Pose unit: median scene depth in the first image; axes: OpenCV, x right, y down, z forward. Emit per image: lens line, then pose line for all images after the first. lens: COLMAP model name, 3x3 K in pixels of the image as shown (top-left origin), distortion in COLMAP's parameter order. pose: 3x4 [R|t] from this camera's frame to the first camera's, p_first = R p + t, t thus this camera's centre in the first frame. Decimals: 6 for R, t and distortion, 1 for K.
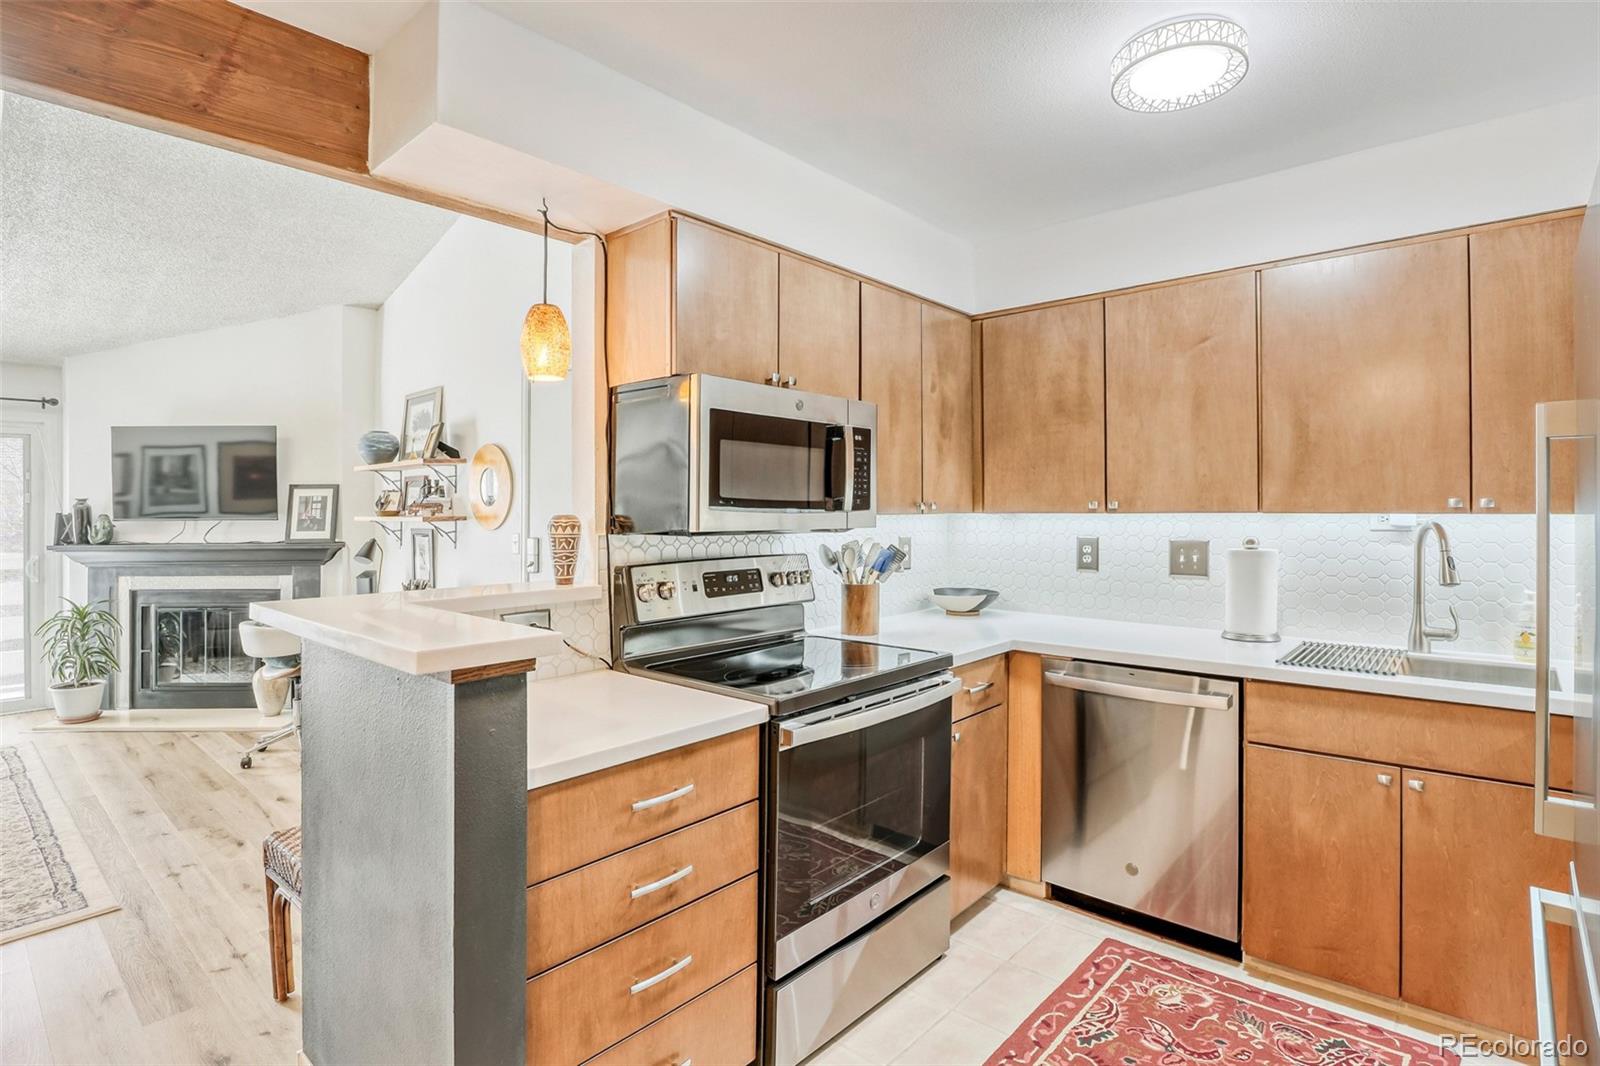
lens RADIAL K [[798.4, 0, 790.9], [0, 798.4, 506.5], [0, 0, 1]] dist [-0.029952, -0.000439]
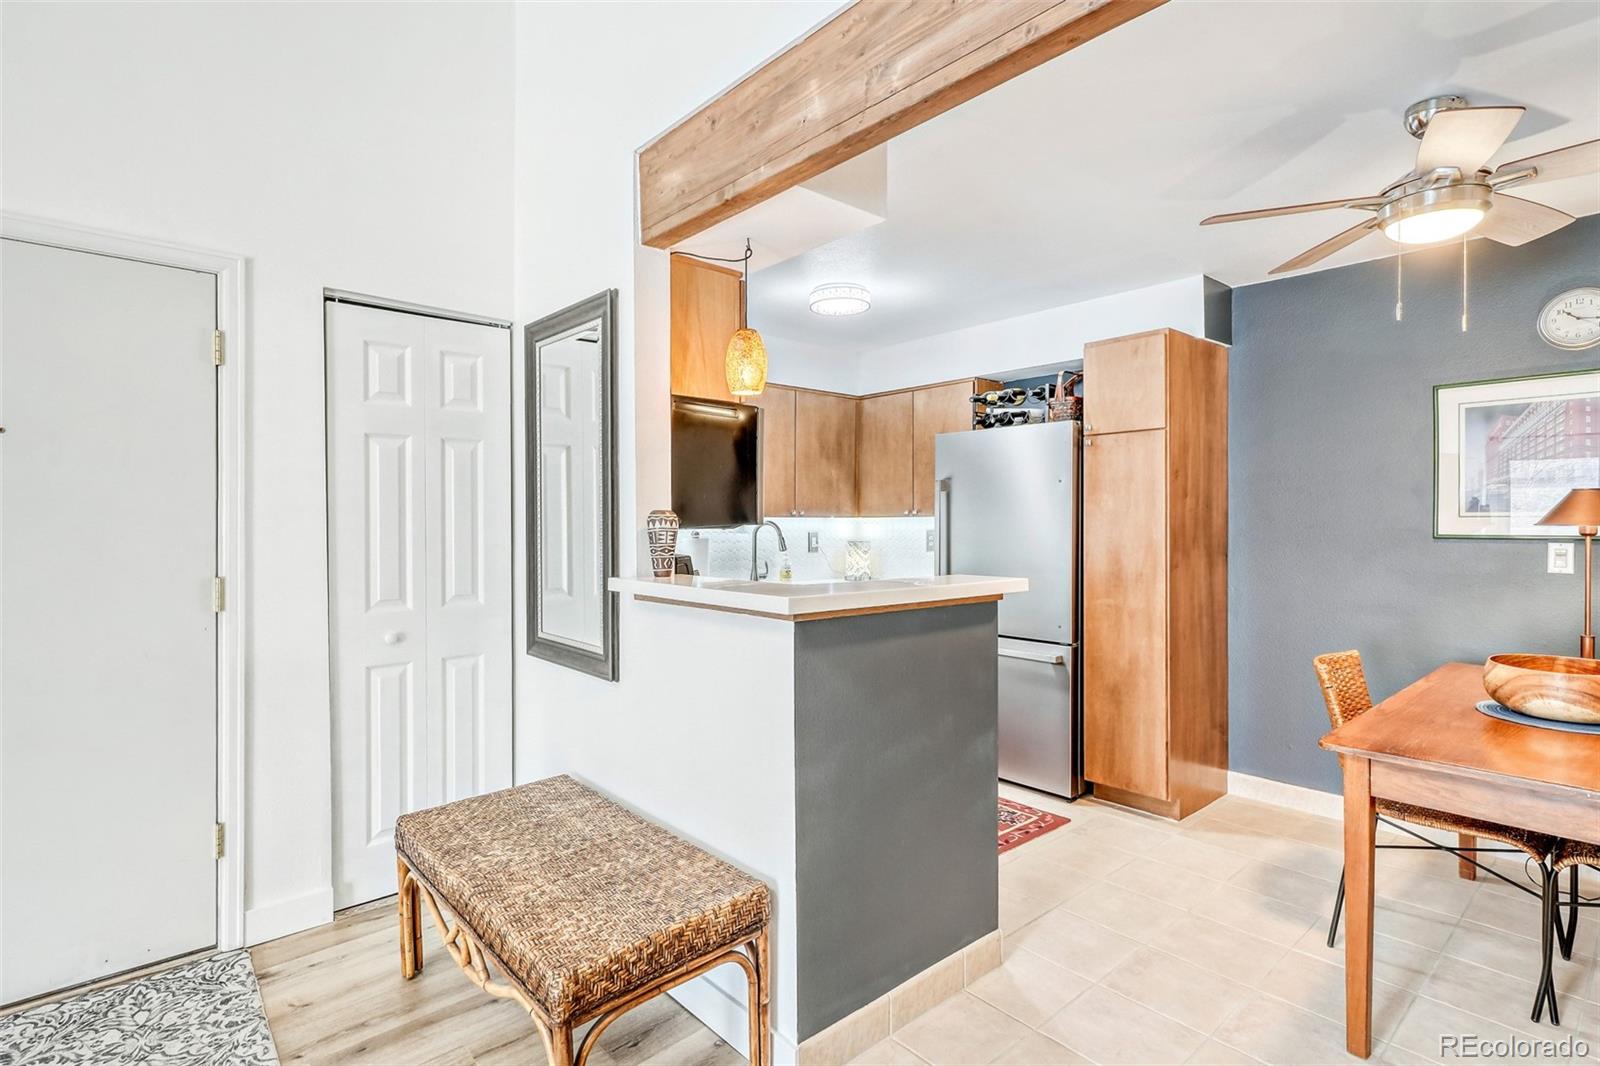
lens RADIAL K [[781.0, 0, 800.0], [0, 781.0, 533.0], [0, 0, 1]] dist [0.011506, -0.001190]
pose [[0.112086, -0.009598, 0.993652, -0.538952], [-0.007045, 0.999921, 0.010453, 0.011995], [-0.993674, -0.008172, 0.112009, 0.295427]]
